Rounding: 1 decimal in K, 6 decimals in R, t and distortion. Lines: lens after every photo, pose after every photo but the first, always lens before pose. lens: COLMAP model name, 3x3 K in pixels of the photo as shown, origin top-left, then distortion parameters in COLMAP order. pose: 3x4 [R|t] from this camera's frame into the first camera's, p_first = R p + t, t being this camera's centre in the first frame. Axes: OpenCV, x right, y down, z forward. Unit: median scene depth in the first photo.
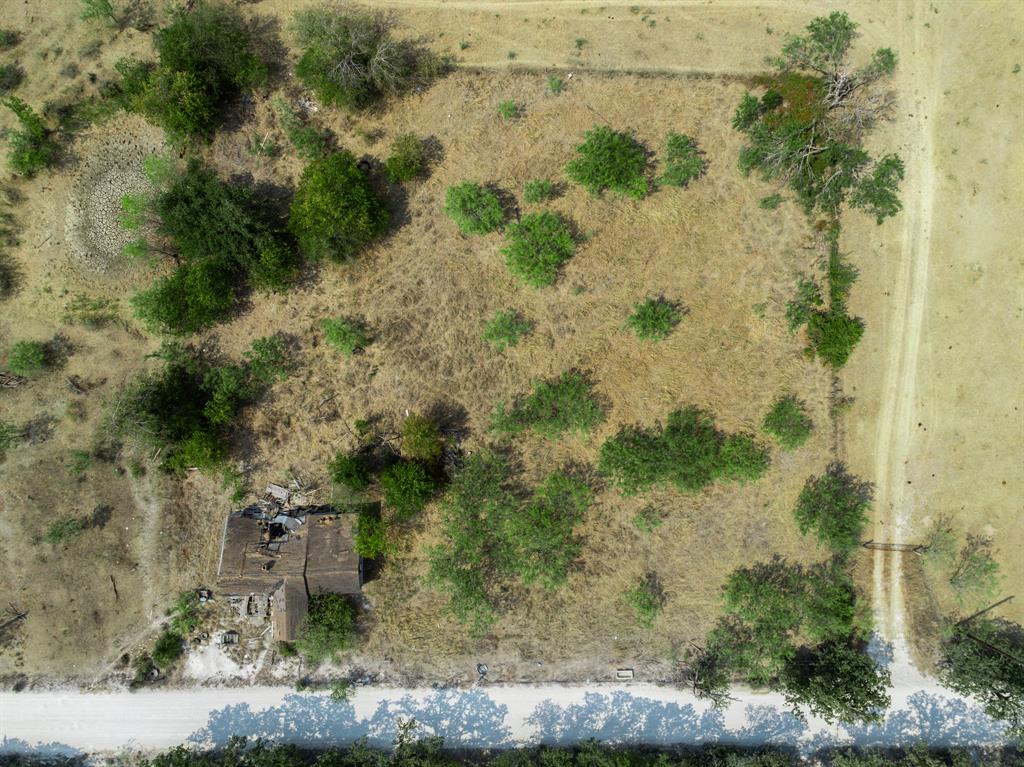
lens RADIAL K [[716.8, 0, 515.1], [0, 716.8, 366.1], [0, 0, 1]] dist [-0.029965, 0.018540]
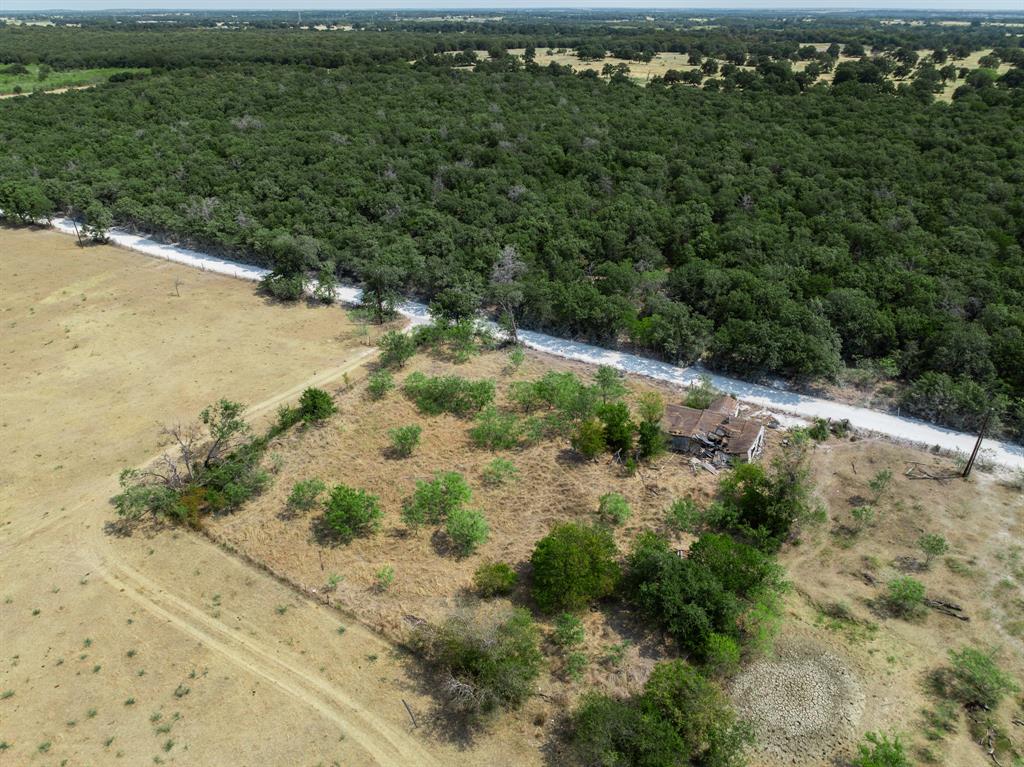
lens RADIAL K [[716.8, 0, 515.1], [0, 716.8, 383.1], [0, 0, 1]] dist [-0.029965, 0.018540]
pose [[-0.856909, -0.246901, 0.452489, -0.578432], [0.515214, -0.382737, 0.766855, -0.956656], [-0.016153, 0.890254, 0.455178, 0.264551]]
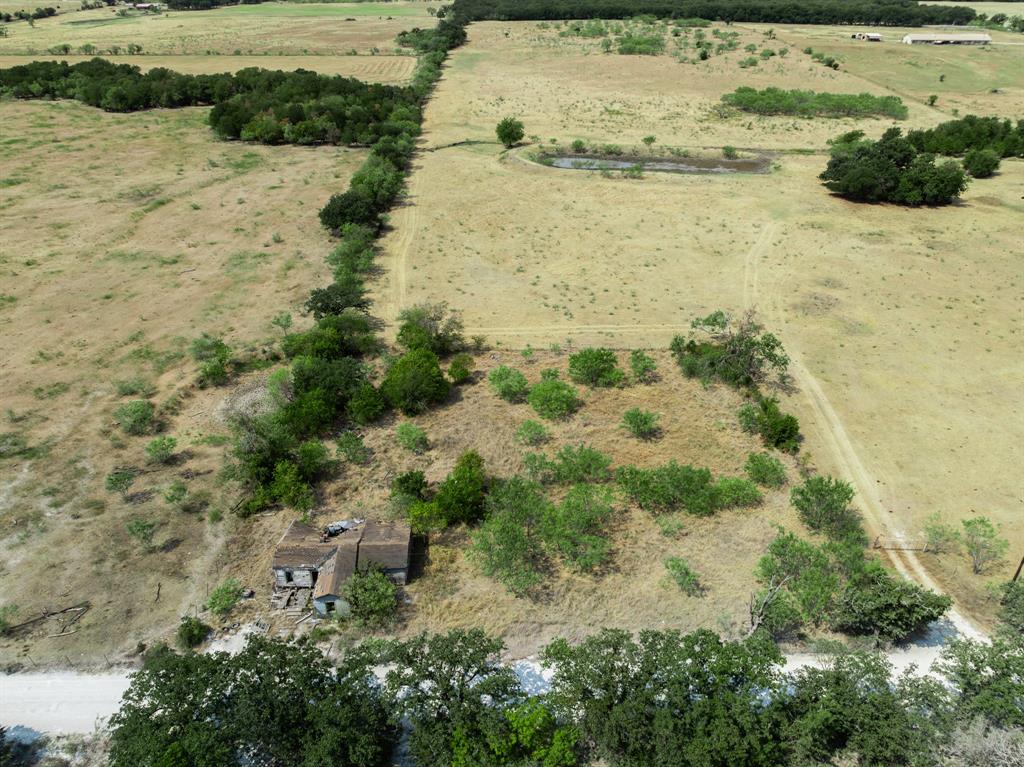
lens RADIAL K [[716.8, 0, 514.6], [0, 716.8, 379.9], [0, 0, 1]] dist [-0.029965, 0.018540]
pose [[0.999603, -0.015782, 0.023342, -0.076929], [0.028162, 0.532771, -0.845791, 1.007514], [0.000912, 0.846112, 0.533004, 0.206823]]
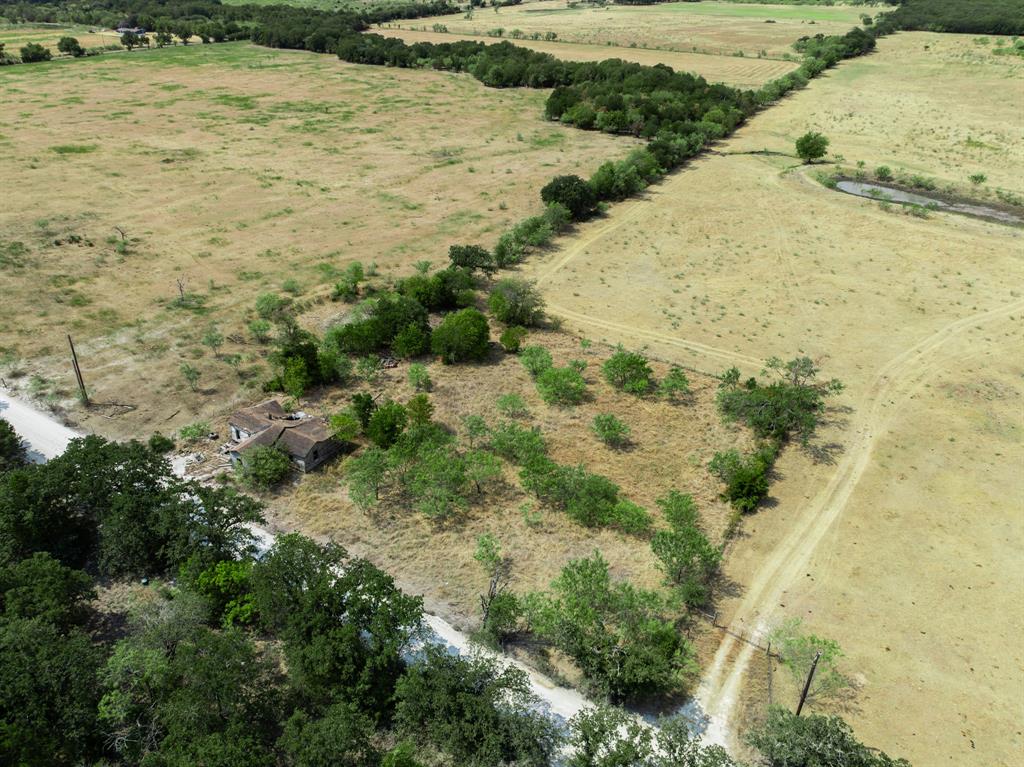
lens RADIAL K [[716.8, 0, 514.7], [0, 716.8, 381.4], [0, 0, 1]] dist [-0.029965, 0.018540]
pose [[0.853536, 0.269631, -0.445842, 0.595026], [-0.520938, 0.458011, -0.720312, 0.924709], [0.009982, 0.847068, 0.531390, 0.212206]]
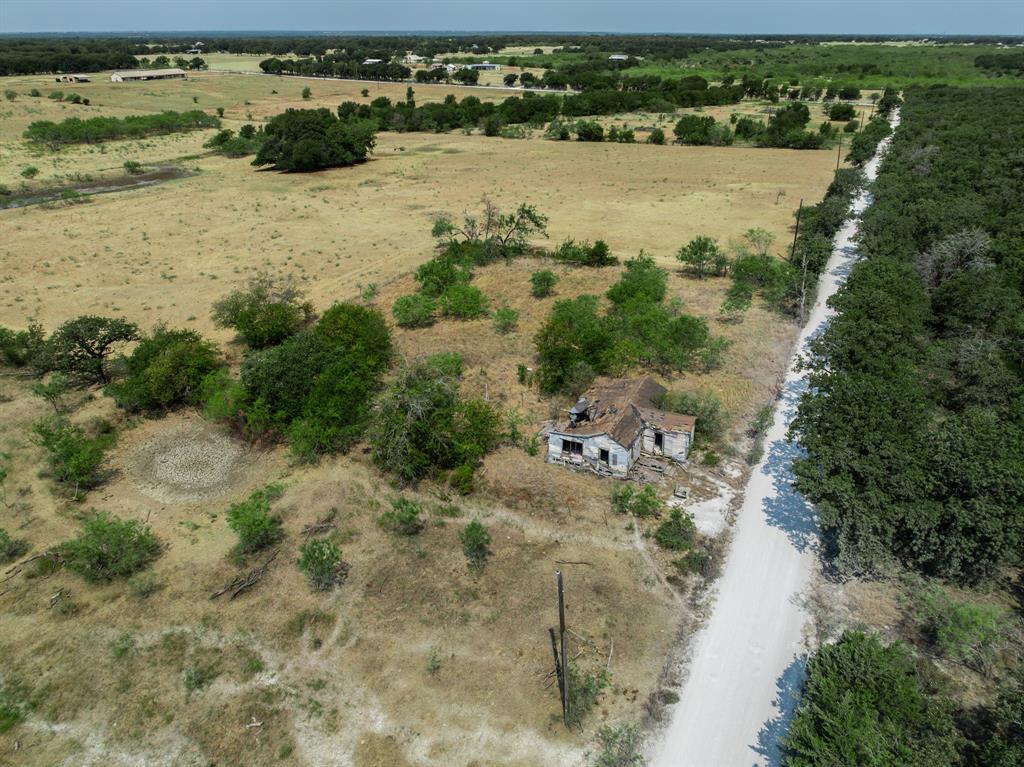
lens RADIAL K [[716.8, 0, 513.8], [0, 716.8, 379.3], [0, 0, 1]] dist [-0.029965, 0.018540]
pose [[0.449236, -0.397965, 0.799882, -1.092272], [0.893267, 0.216280, -0.394078, 0.500210], [-0.016169, 0.891542, 0.452650, 0.495311]]
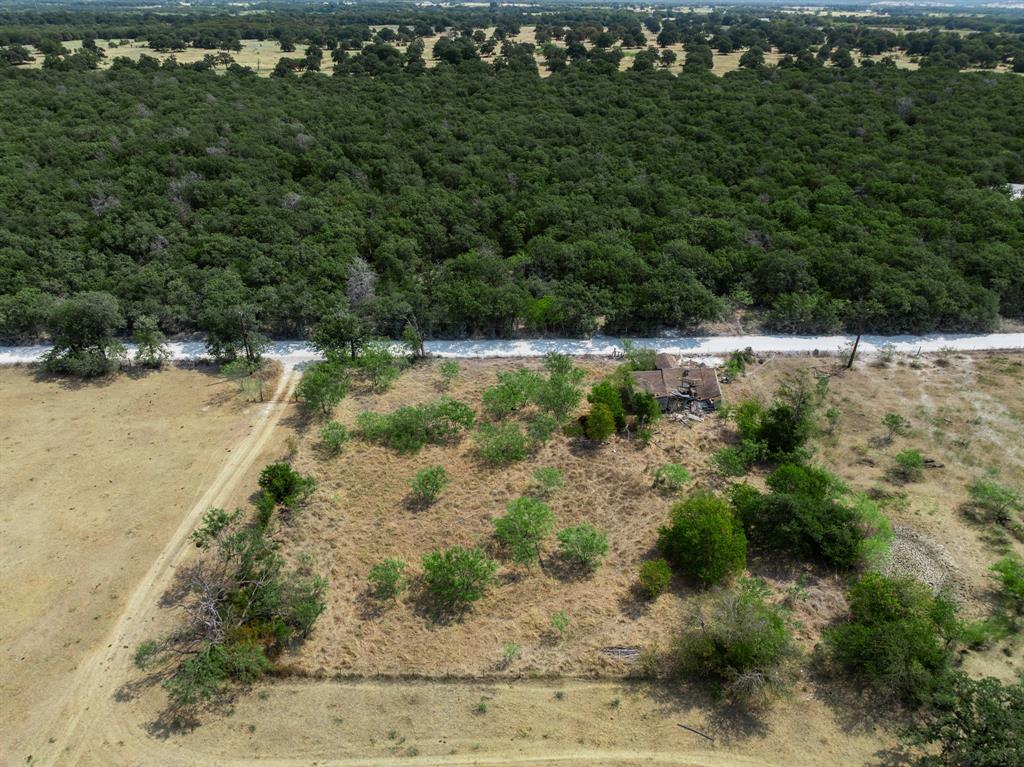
lens RADIAL K [[716.8, 0, 514.6], [0, 716.8, 381.4], [0, 0, 1]] dist [-0.029965, 0.018540]
pose [[-0.999539, 0.005180, -0.029913, 0.077173], [-0.028909, -0.463144, 0.885811, -1.060344], [-0.009265, 0.886268, 0.463080, 0.264298]]
